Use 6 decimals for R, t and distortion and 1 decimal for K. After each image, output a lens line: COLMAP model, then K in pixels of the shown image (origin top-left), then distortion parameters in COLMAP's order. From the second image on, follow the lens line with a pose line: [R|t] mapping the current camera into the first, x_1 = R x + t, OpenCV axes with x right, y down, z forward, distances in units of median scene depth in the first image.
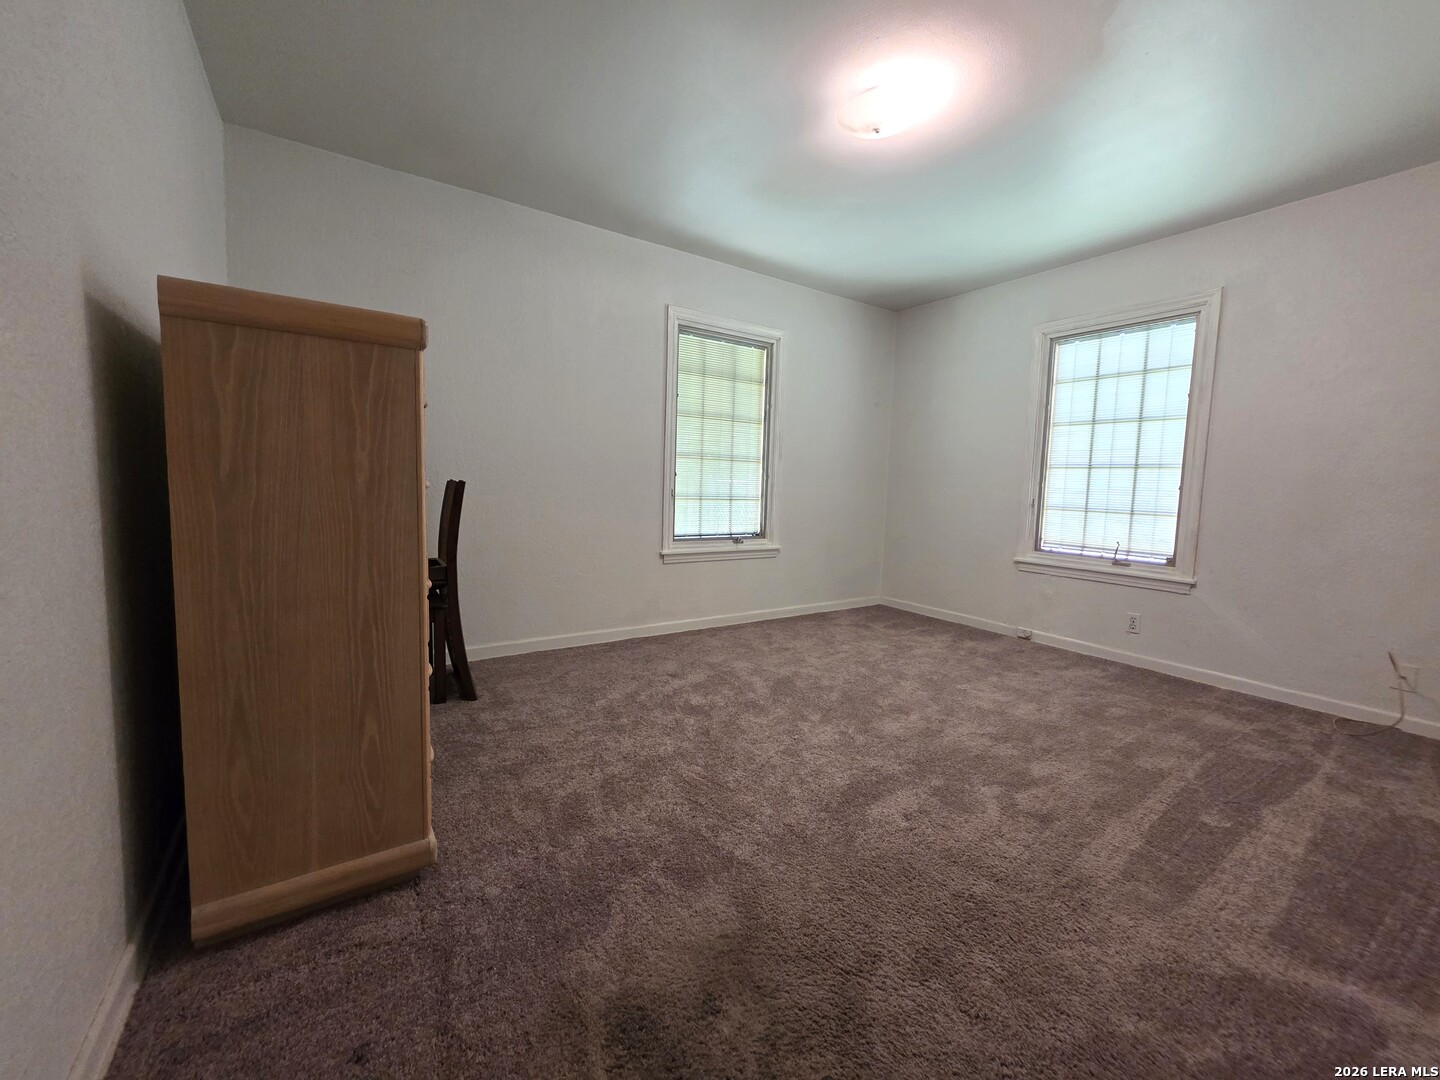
lens RADIAL K [[569.1, 0, 720.0], [0, 569.1, 540.0], [0, 0, 1]] dist [-0.001470, -0.000126]
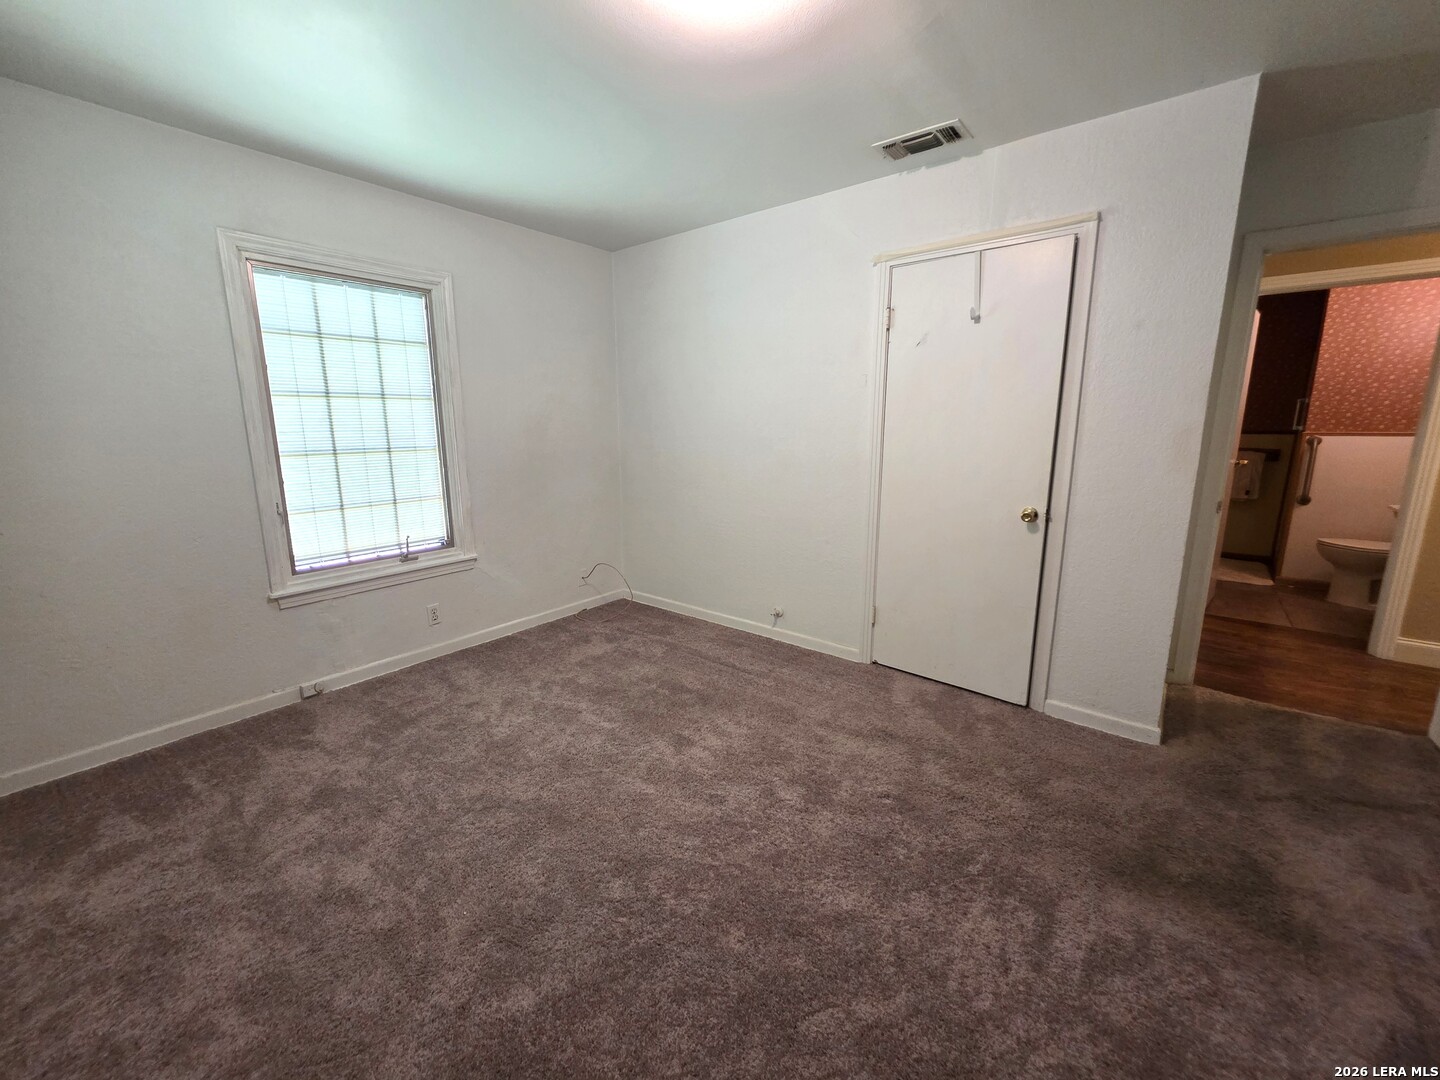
lens RADIAL K [[569.1, 0, 720.0], [0, 569.1, 540.0], [0, 0, 1]] dist [-0.001470, -0.000126]
pose [[-0.292295, -0.223401, 0.929869, -0.286518], [0.090727, 0.961469, 0.259512, -0.185768], [-0.952015, 0.160218, -0.260764, 0.799330]]
